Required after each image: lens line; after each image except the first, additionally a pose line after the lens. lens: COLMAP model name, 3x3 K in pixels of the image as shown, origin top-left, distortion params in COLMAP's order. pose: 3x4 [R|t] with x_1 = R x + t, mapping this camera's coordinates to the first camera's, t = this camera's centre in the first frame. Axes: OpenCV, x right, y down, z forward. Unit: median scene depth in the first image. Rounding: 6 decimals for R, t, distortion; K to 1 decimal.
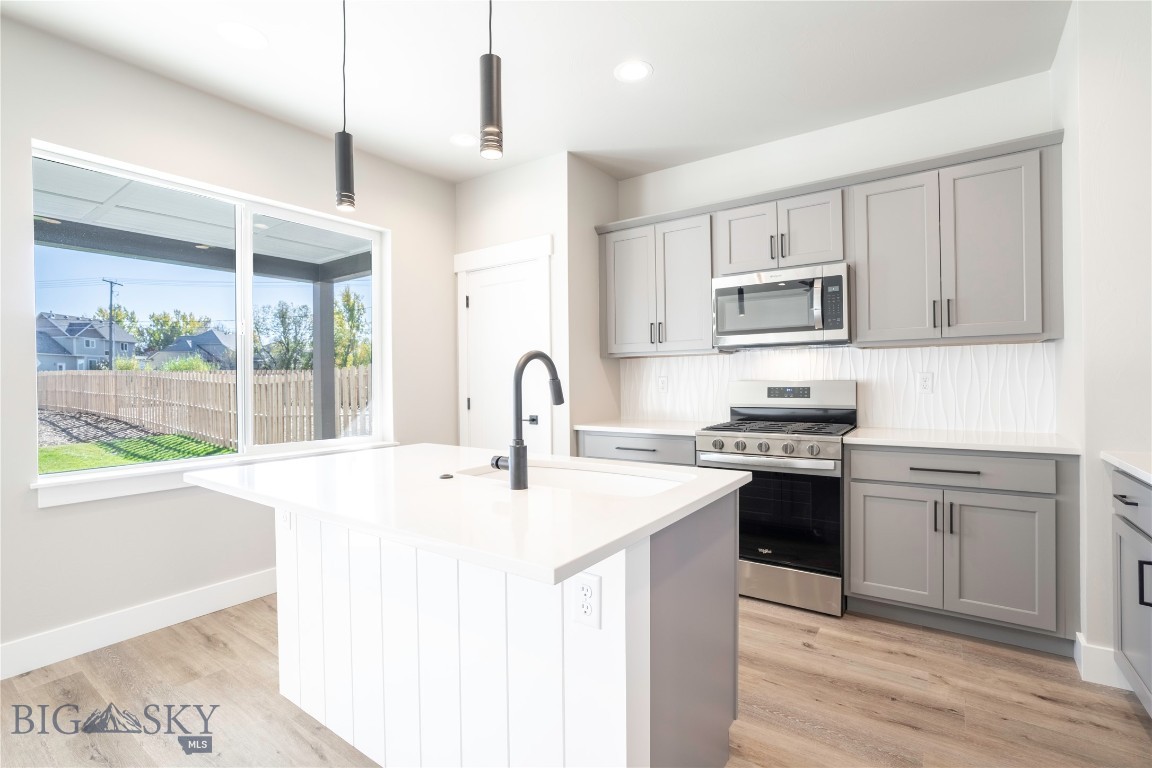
lens RADIAL K [[537.9, 0, 576.0], [0, 537.9, 384.0], [0, 0, 1]] dist [-0.056147, 0.026101]
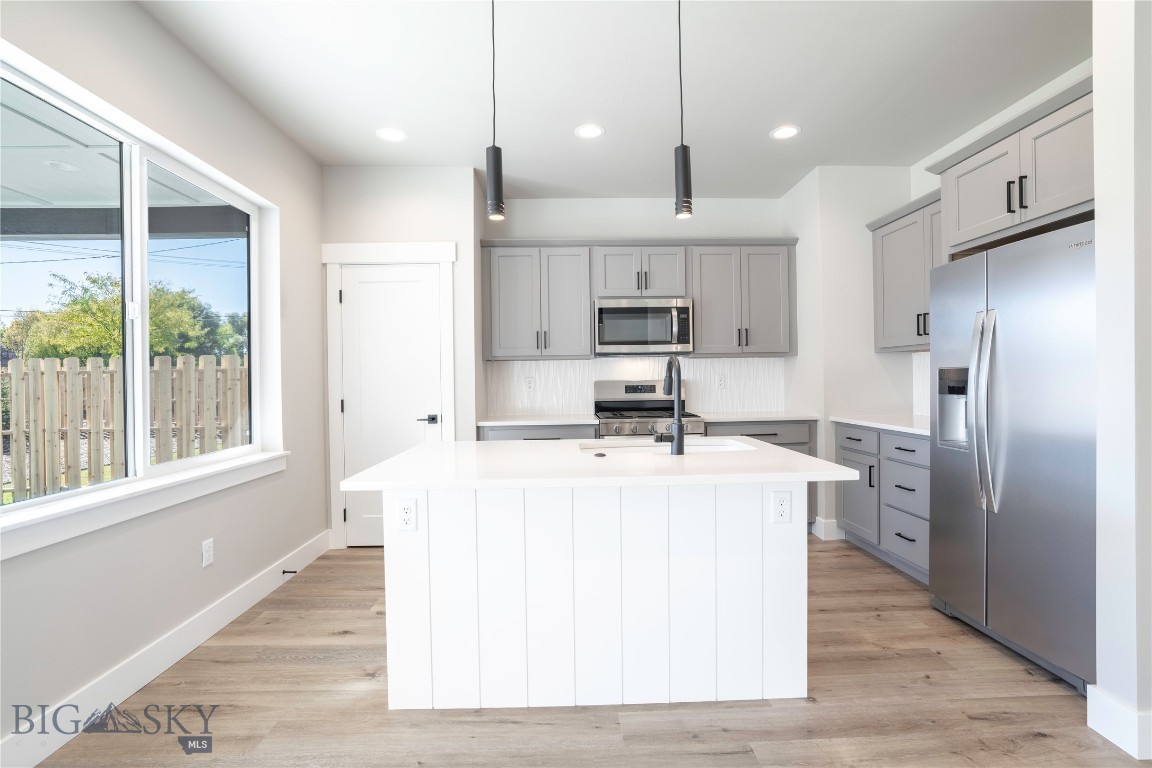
lens RADIAL K [[537.9, 0, 576.0], [0, 537.9, 384.0], [0, 0, 1]] dist [-0.056147, 0.026101]
pose [[0.793118, -0.004593, 0.609050, -0.608378], [0.009080, 0.999950, -0.004284, 0.008273], [-0.609000, 0.008928, 0.793120, 0.027393]]
